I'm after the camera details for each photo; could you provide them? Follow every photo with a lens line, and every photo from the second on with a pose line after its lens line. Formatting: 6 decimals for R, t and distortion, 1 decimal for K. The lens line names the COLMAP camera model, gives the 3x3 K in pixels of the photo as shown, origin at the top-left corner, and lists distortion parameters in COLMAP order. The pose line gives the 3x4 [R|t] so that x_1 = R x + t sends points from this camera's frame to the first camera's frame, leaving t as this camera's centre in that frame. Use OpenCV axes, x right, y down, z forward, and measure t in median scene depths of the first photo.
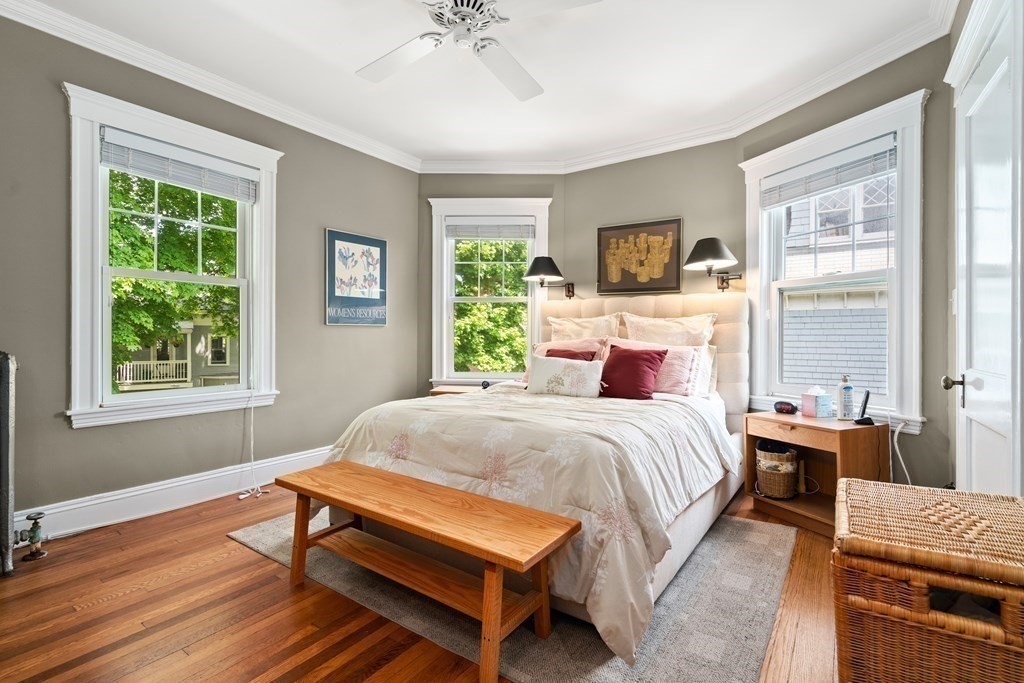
lens RADIAL K [[472.3, 0, 511.5], [0, 472.3, 341.0], [0, 0, 1]] dist [0.000550, 0.000568]
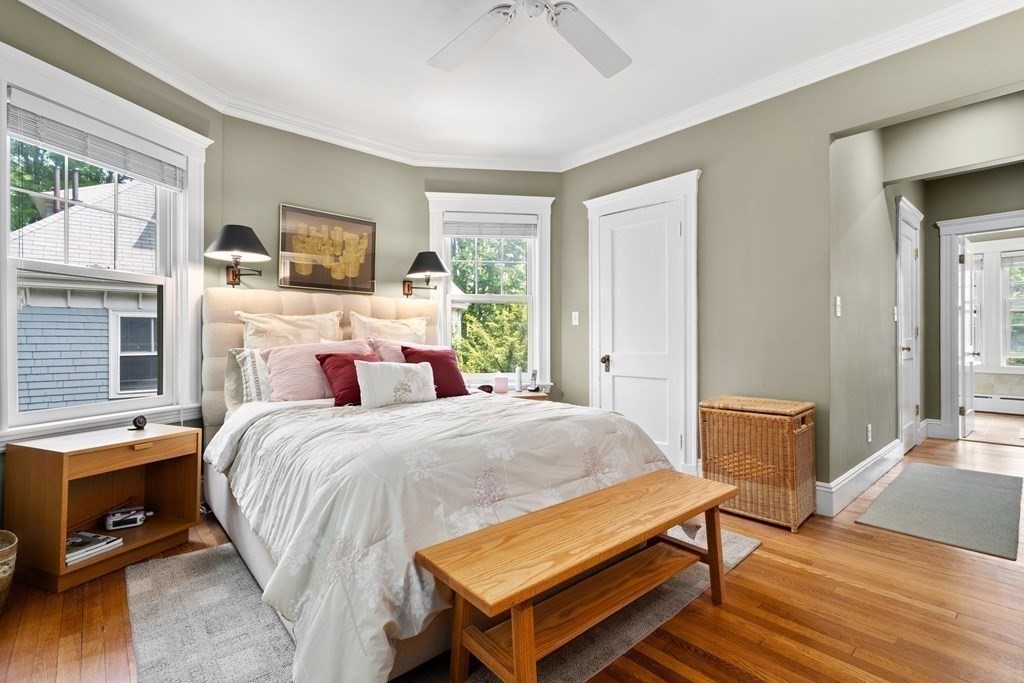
lens RADIAL K [[472.3, 0, 511.1], [0, 472.3, 333.1], [0, 0, 1]] dist [0.000550, 0.000568]
pose [[0.235393, 0.002834, 0.971896, -0.716290], [0.013584, 0.999888, -0.006206, -0.010399], [-0.971805, 0.014663, 0.235328, 0.596323]]
